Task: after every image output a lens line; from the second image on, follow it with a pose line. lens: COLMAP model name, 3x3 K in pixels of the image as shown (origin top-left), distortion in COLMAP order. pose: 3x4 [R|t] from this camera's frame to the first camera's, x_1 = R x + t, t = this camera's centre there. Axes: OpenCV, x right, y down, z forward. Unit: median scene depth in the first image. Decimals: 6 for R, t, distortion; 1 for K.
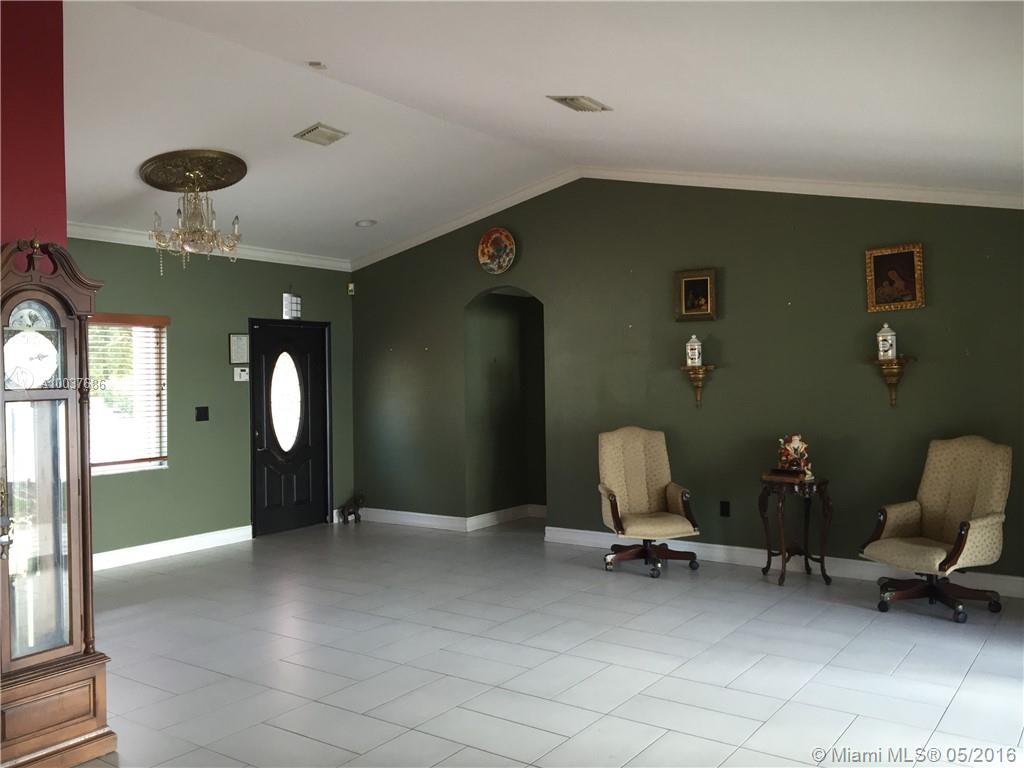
lens RADIAL K [[880.1, 0, 512.1], [0, 880.1, 386.7], [0, 0, 1]] dist [0.082848, -0.112169]
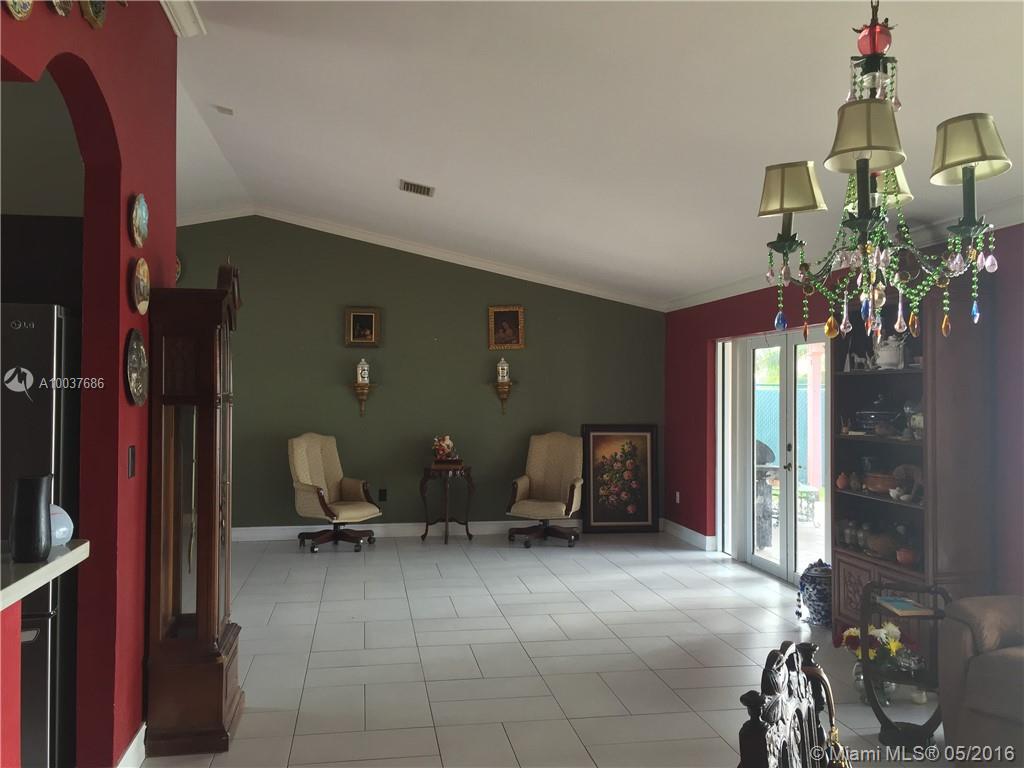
lens RADIAL K [[880.1, 0, 512.5], [0, 880.1, 381.7], [0, 0, 1]] dist [0.082848, -0.112169]
pose [[0.707115, 0.028418, 0.706528, -0.569421], [-0.003976, 0.999336, -0.036217, 0.020360], [-0.707088, 0.022800, 0.706758, -0.041069]]
